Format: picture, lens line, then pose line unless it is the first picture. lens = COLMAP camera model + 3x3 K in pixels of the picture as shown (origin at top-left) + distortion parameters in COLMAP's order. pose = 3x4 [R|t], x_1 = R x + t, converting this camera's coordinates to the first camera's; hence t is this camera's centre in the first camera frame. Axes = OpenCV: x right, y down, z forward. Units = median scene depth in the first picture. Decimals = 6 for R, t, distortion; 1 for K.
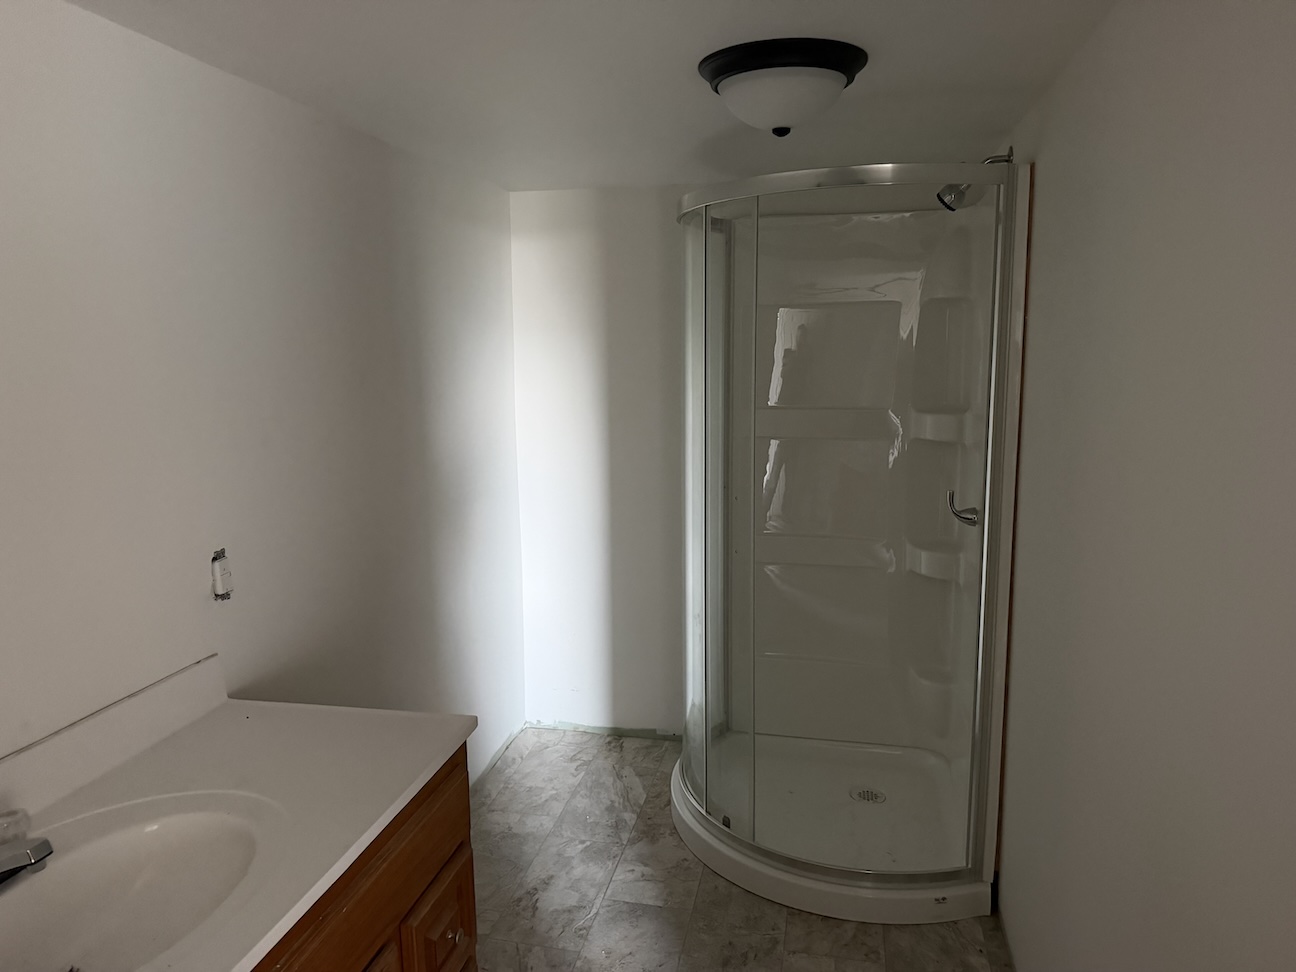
lens RADIAL K [[922.7, 0, 648.1], [0, 922.7, 475.8], [0, 0, 1]] dist [0.018560, -0.021716]
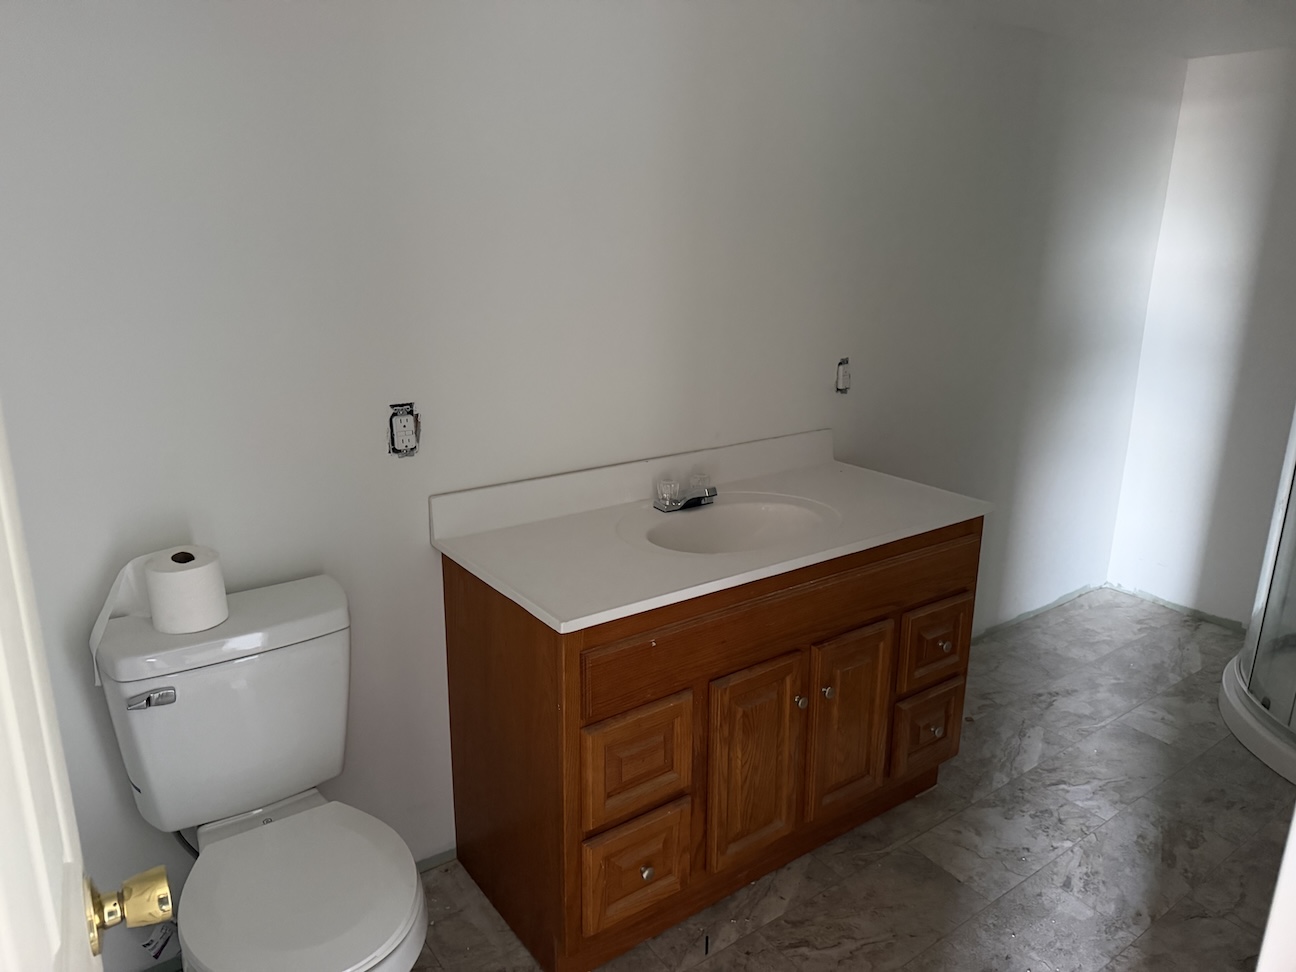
lens RADIAL K [[922.7, 0, 648.1], [0, 922.7, 475.8], [0, 0, 1]] dist [0.018560, -0.021716]
pose [[0.725463, 0.186646, -0.662470, 0.212690], [-0.117928, 0.982002, 0.147530, 0.055578], [0.678083, -0.028904, 0.734417, -0.199424]]
